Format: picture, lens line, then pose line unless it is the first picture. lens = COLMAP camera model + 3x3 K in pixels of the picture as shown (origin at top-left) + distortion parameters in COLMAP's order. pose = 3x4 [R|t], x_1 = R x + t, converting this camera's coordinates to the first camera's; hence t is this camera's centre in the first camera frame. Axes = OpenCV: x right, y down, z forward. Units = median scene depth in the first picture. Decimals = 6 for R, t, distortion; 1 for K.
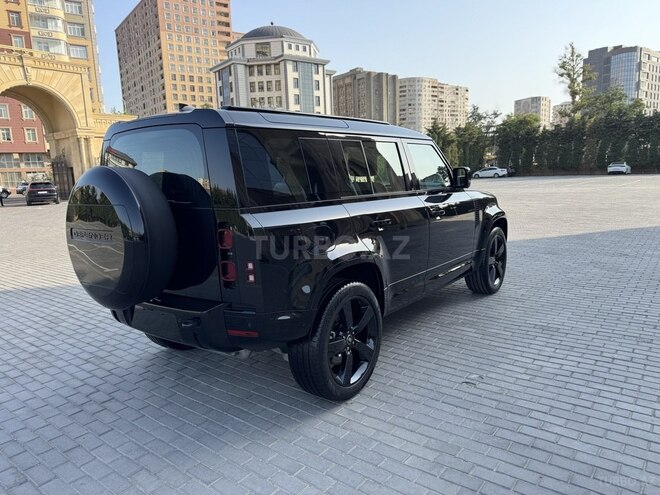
lens RADIAL K [[473.8, 0, 327.6], [0, 473.8, 252.1], [0, 0, 1]] dist [0.019182, -0.010916]
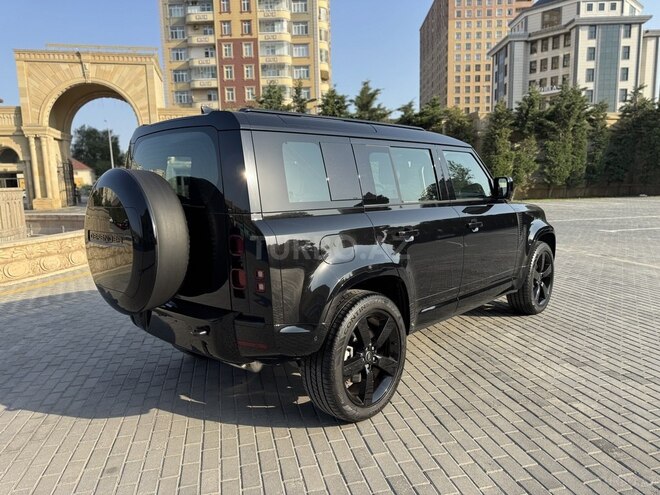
lens RADIAL K [[473.8, 0, 323.5], [0, 473.8, 254.2], [0, 0, 1]] dist [0.019182, -0.010916]
pose [[0.790676, 0.110994, -0.602090, 0.088237], [-0.104805, 0.993451, 0.045510, -0.026868], [0.603198, 0.027119, 0.797130, 0.138255]]
